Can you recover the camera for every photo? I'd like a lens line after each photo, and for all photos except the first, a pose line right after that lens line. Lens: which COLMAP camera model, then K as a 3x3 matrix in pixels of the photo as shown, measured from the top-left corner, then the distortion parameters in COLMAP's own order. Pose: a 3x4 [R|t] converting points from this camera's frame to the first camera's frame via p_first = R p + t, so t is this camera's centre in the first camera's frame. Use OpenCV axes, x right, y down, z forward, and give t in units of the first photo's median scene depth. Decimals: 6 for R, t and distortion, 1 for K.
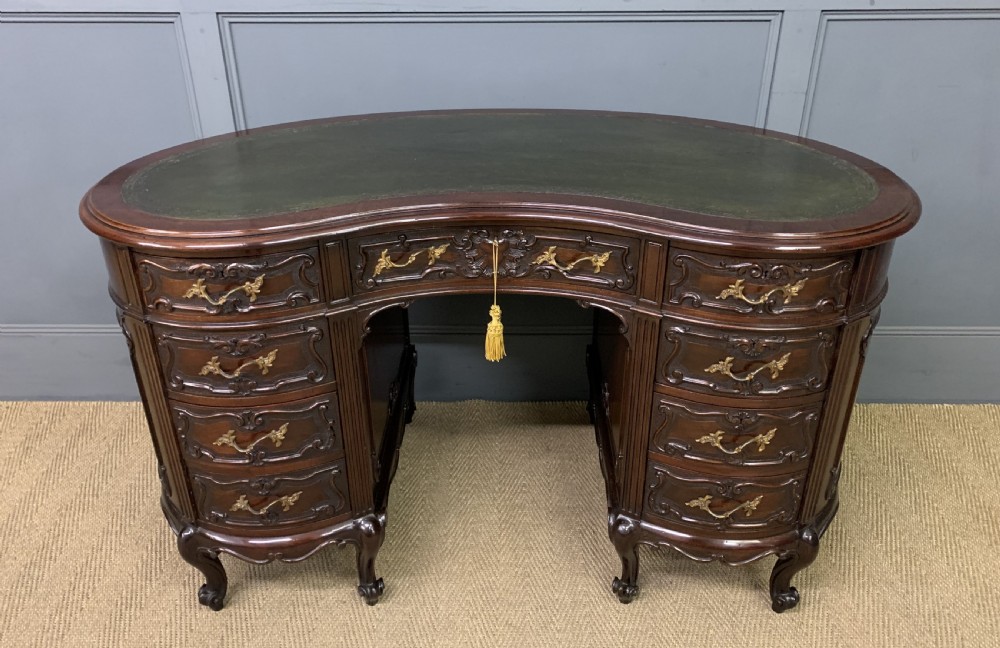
lens RADIAL K [[810.9, 0, 500.0], [0, 810.9, 324.0], [0, 0, 1]] dist [0.004806, 0.012090]
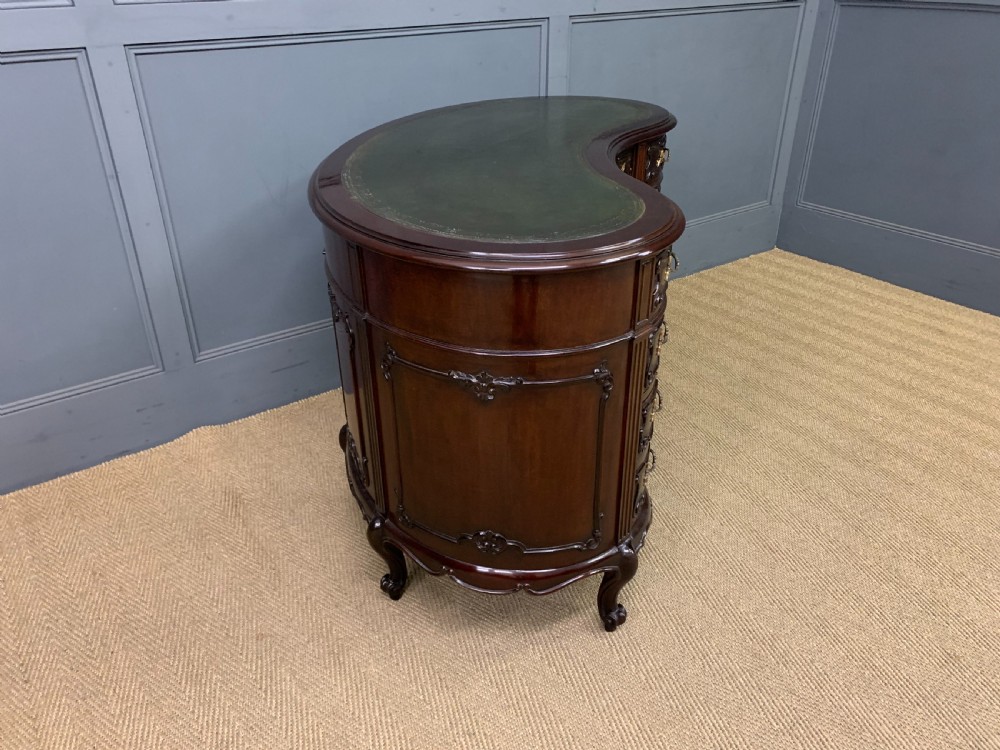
lens RADIAL K [[772.2, 0, 498.6], [0, 772.2, 383.8], [0, 0, 1]] dist [0.014603, -0.002359]
pose [[0.802717, -0.292610, 0.519639, -0.674878], [0.290168, 0.952890, 0.088335, 0.086573], [-0.521007, 0.079875, 0.849807, -0.056877]]
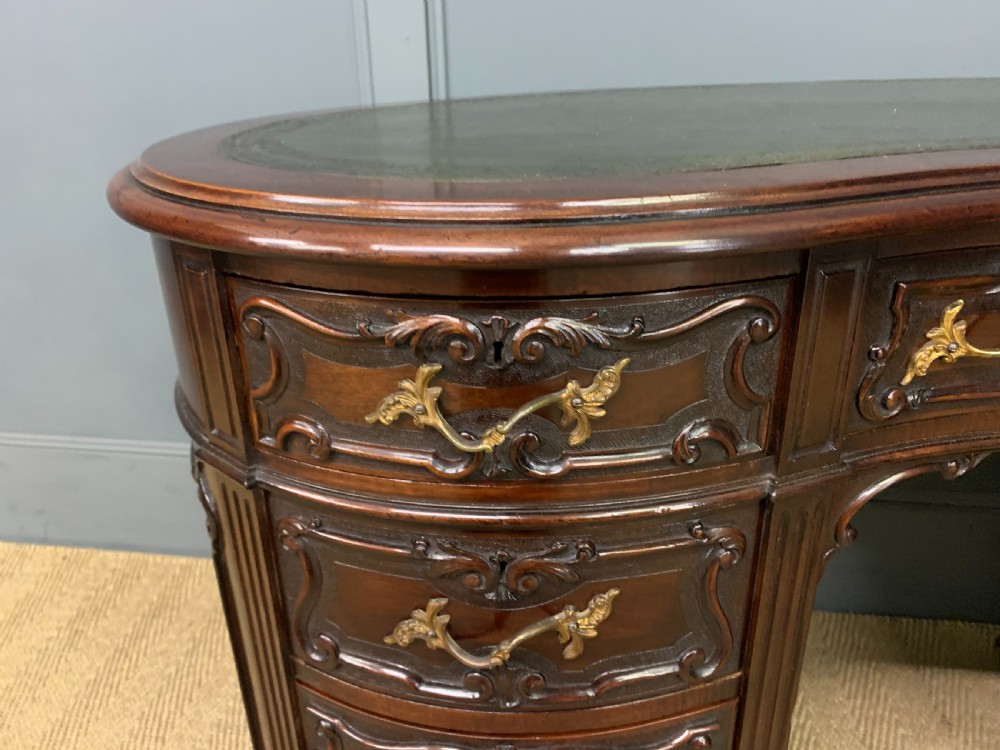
lens RADIAL K [[780.0, 0, 500.0], [0, 780.0, 375.0], [0, 0, 1]] dist [0.001226, -0.007312]
pose [[0.990701, 0.040761, -0.129809, -0.233449], [-0.051570, 0.995377, -0.081031, -0.022472], [0.125906, 0.086972, 0.988222, 0.547868]]
